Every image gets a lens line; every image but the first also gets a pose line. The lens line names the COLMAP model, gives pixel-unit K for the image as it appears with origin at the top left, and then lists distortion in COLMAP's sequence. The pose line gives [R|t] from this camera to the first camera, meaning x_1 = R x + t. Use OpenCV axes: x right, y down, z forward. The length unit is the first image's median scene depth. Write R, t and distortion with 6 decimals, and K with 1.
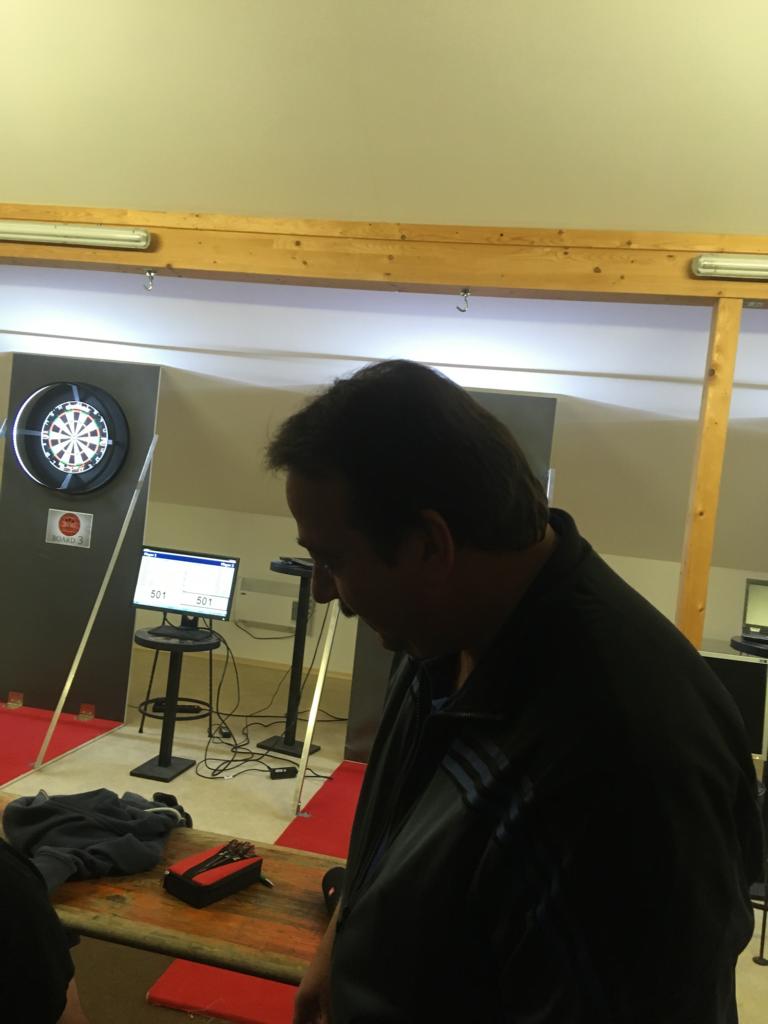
lens RADIAL K [[857.4, 0, 384.0], [0, 857.4, 512.0], [0, 0, 1]] dist [0.128017, -0.201659]
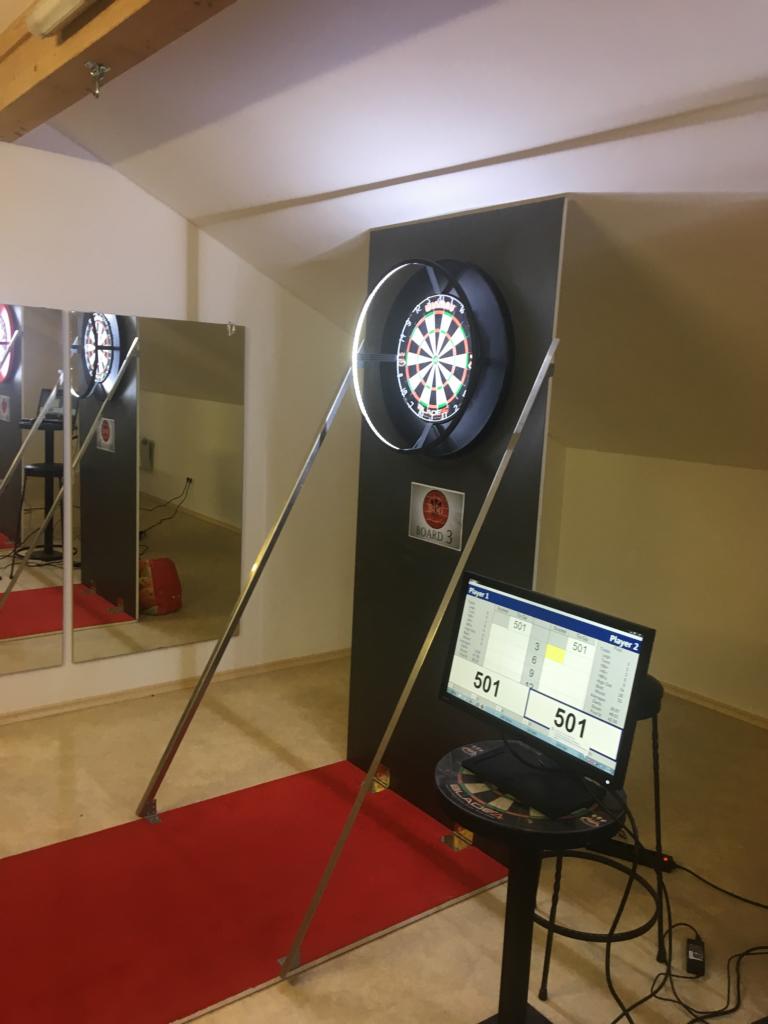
lens RADIAL K [[873.2, 0, 384.0], [0, 873.2, 512.0], [0, 0, 1]] dist [0.032979, 0.021039]
pose [[0.761633, 0.030435, -0.647293, -0.005398], [0.013677, 0.997919, 0.063014, -0.021959], [0.647864, -0.056847, 0.759632, 0.536894]]
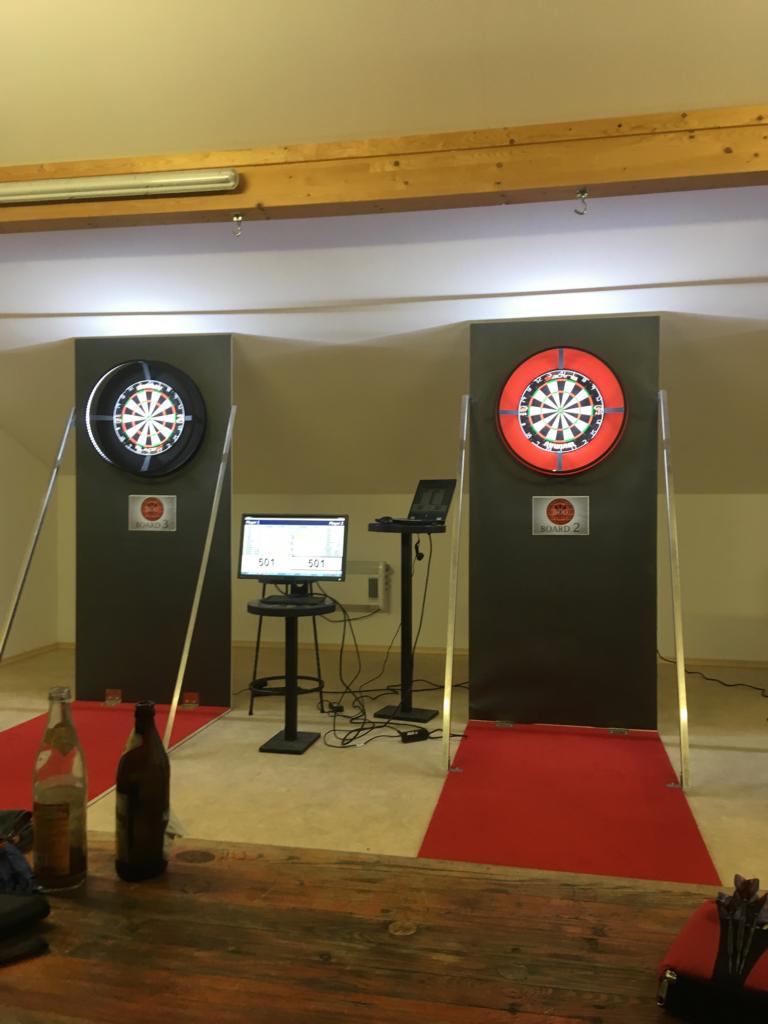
lens RADIAL K [[857.4, 0, 384.0], [0, 857.4, 512.0], [0, 0, 1]] dist [0.128017, -0.201659]
pose [[0.994753, -0.102087, 0.006641, -0.115082], [0.102165, 0.994689, -0.012535, 0.056885], [-0.005326, 0.013148, 0.999899, 0.041344]]
